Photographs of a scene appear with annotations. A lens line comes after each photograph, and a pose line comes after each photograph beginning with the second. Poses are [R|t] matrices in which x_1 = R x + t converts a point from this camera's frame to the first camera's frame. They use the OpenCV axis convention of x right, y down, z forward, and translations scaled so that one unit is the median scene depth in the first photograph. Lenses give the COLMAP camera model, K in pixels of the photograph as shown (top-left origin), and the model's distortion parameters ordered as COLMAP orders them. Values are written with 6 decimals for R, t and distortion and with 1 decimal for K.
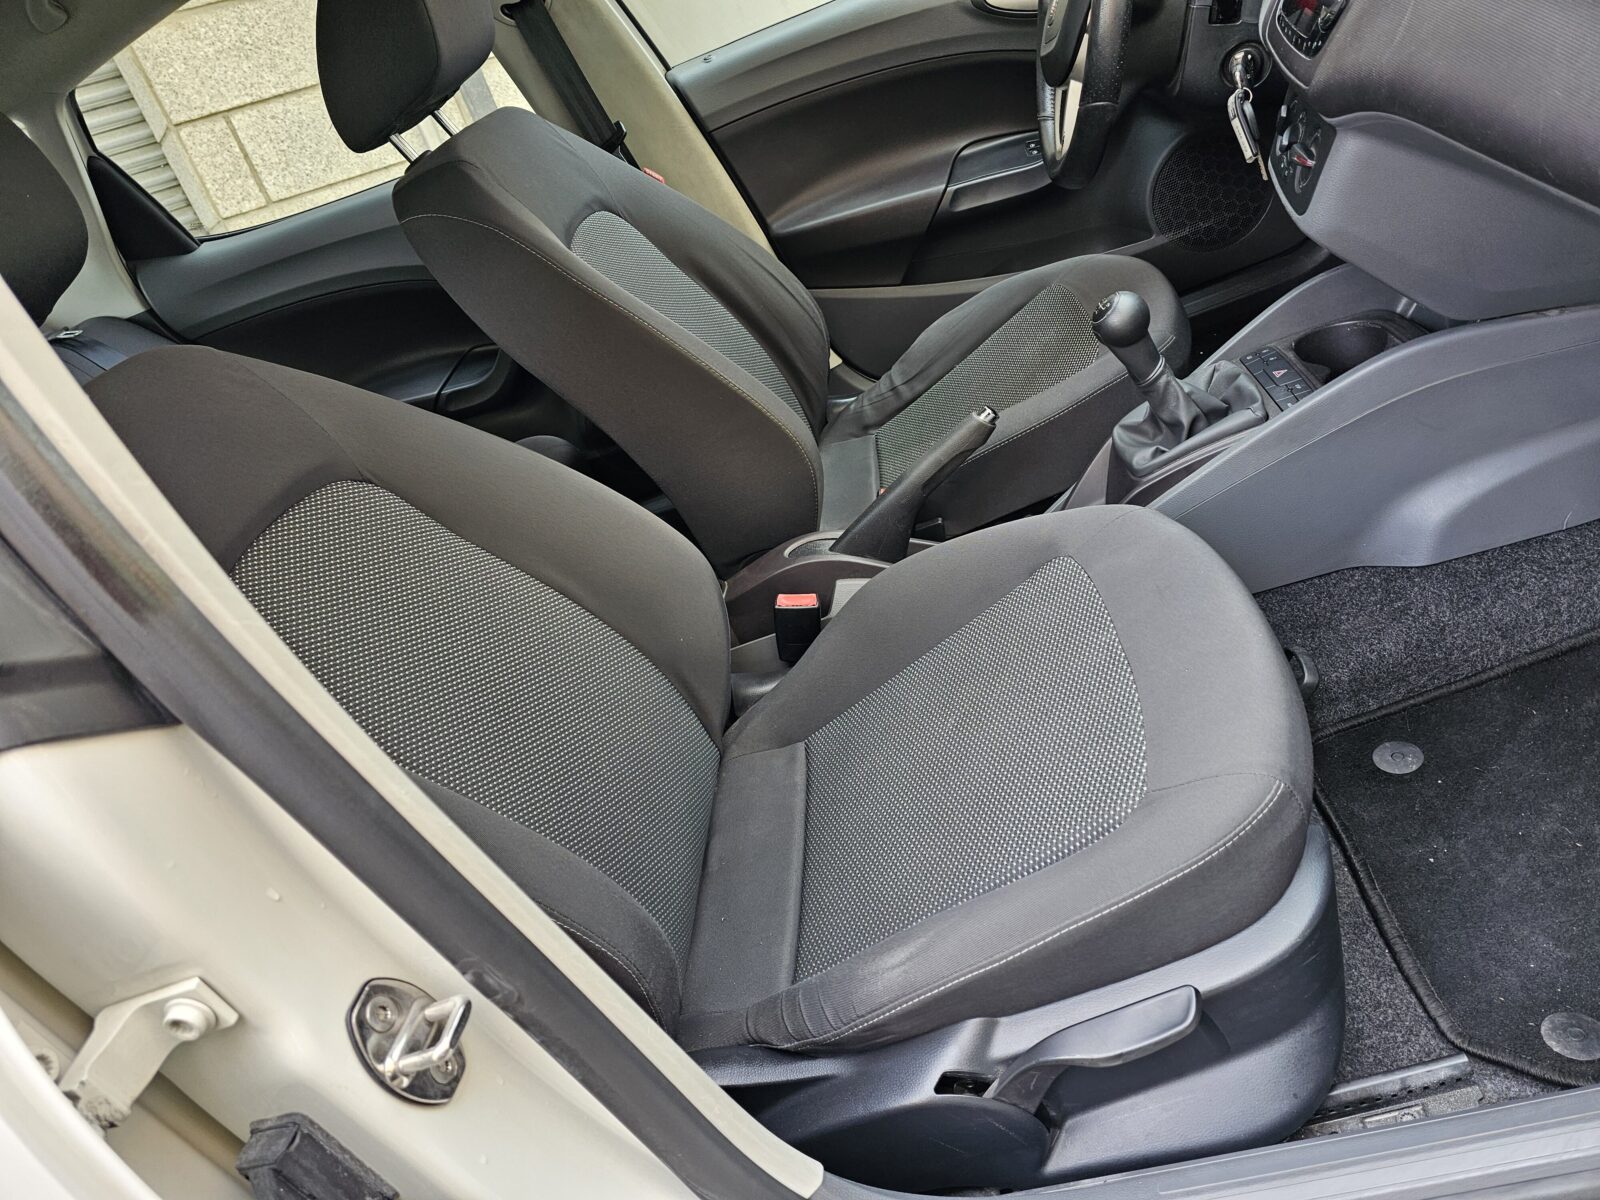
lens RADIAL K [[1073.4, 0, 792.8], [0, 1073.4, 611.0], [0, 0, 1]] dist [0.054531, -0.055268]
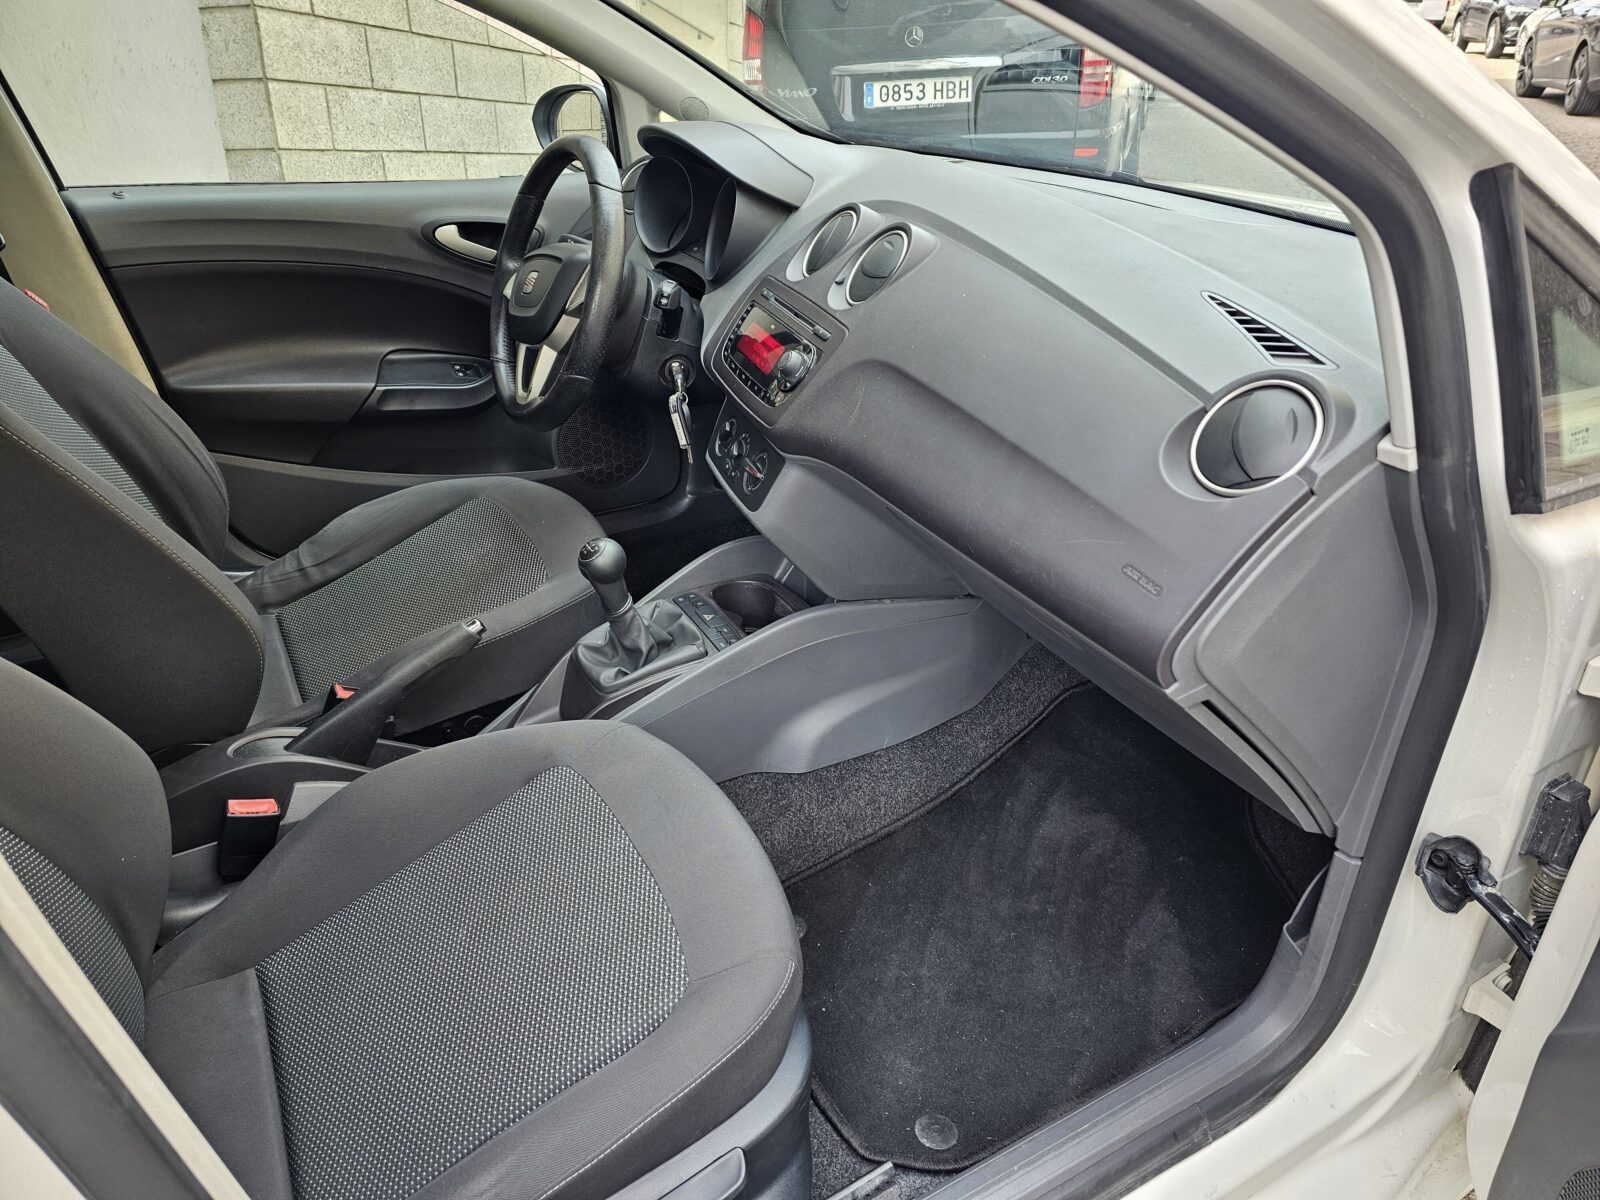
lens RADIAL K [[1073.4, 0, 804.7], [0, 1073.4, 593.8], [0, 0, 1]] dist [0.054531, -0.055268]
pose [[0.778557, 0.106051, 0.618549, -0.230020], [-0.000526, 0.985729, -0.168342, -0.034542], [-0.627574, 0.130738, 0.767501, -0.029824]]
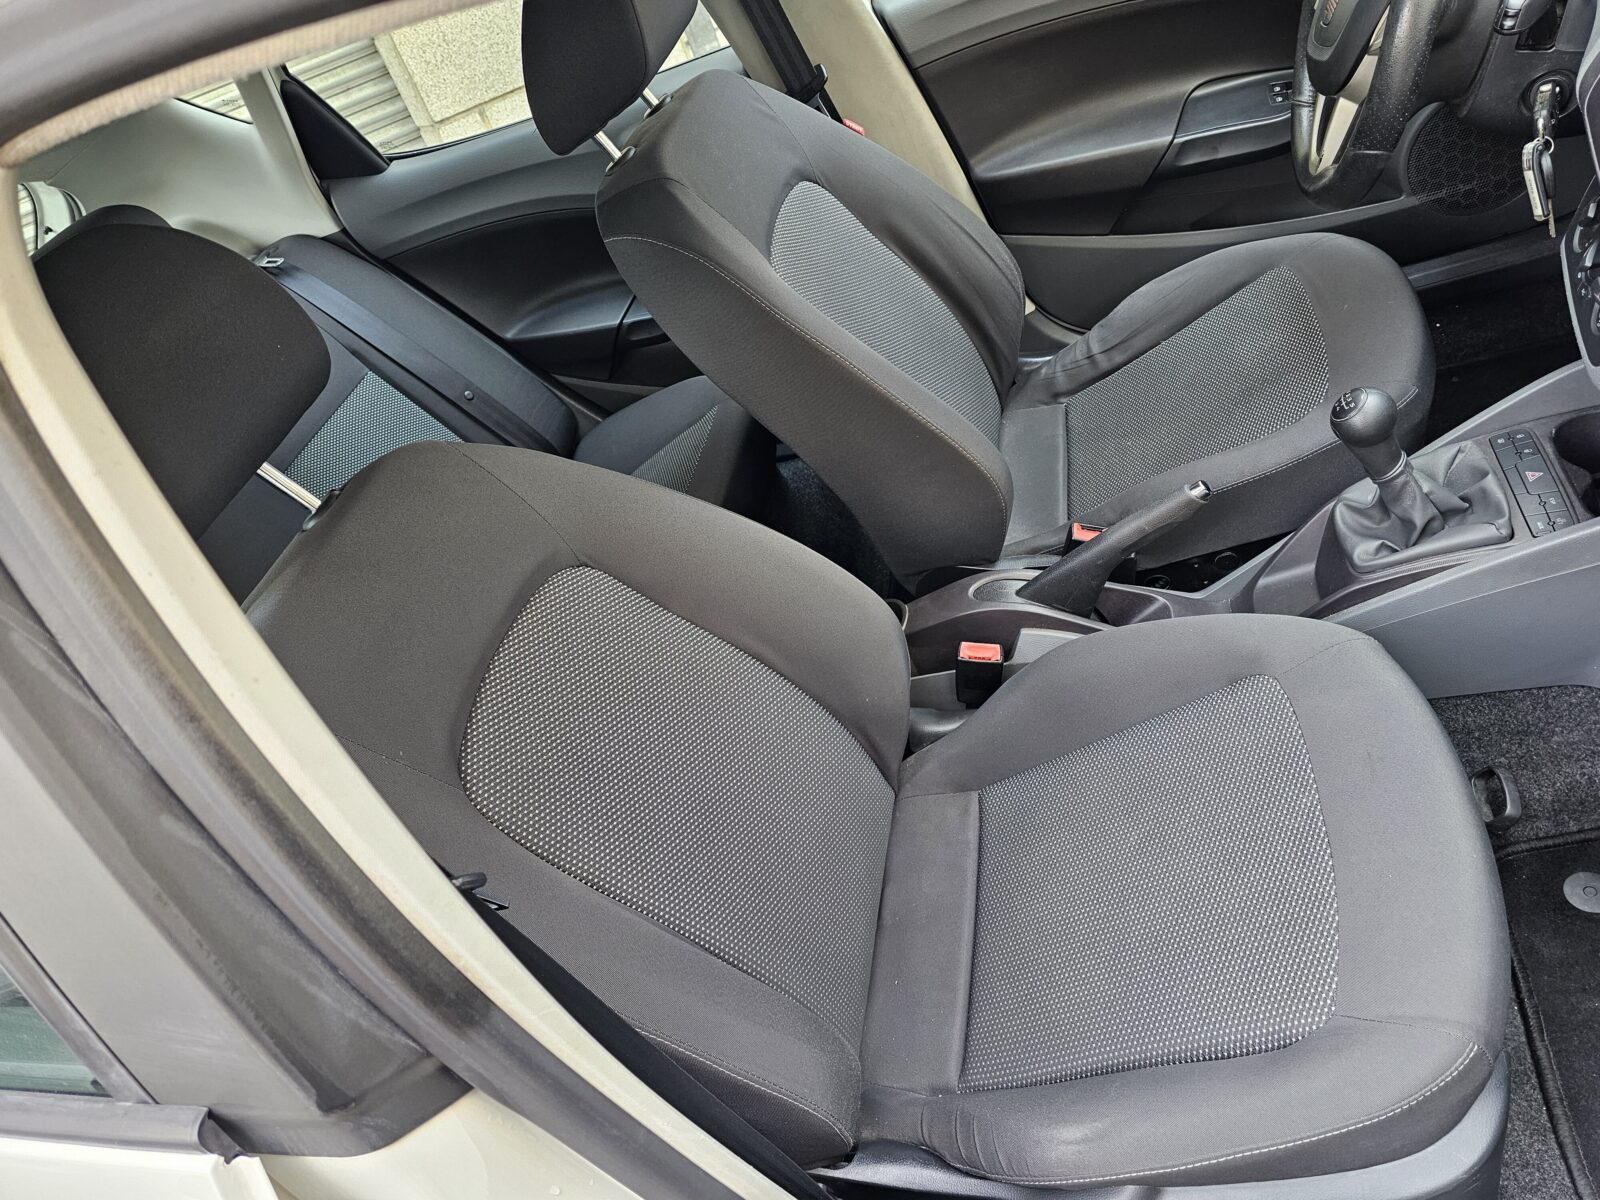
lens RADIAL K [[1073.4, 0, 813.7], [0, 1073.4, 601.6], [0, 0, 1]] dist [0.054531, -0.055268]
pose [[0.992473, 0.072000, -0.099059, -0.057644], [-0.051727, 0.979674, 0.193811, -0.252891], [0.111000, -0.187228, 0.976025, 0.007608]]
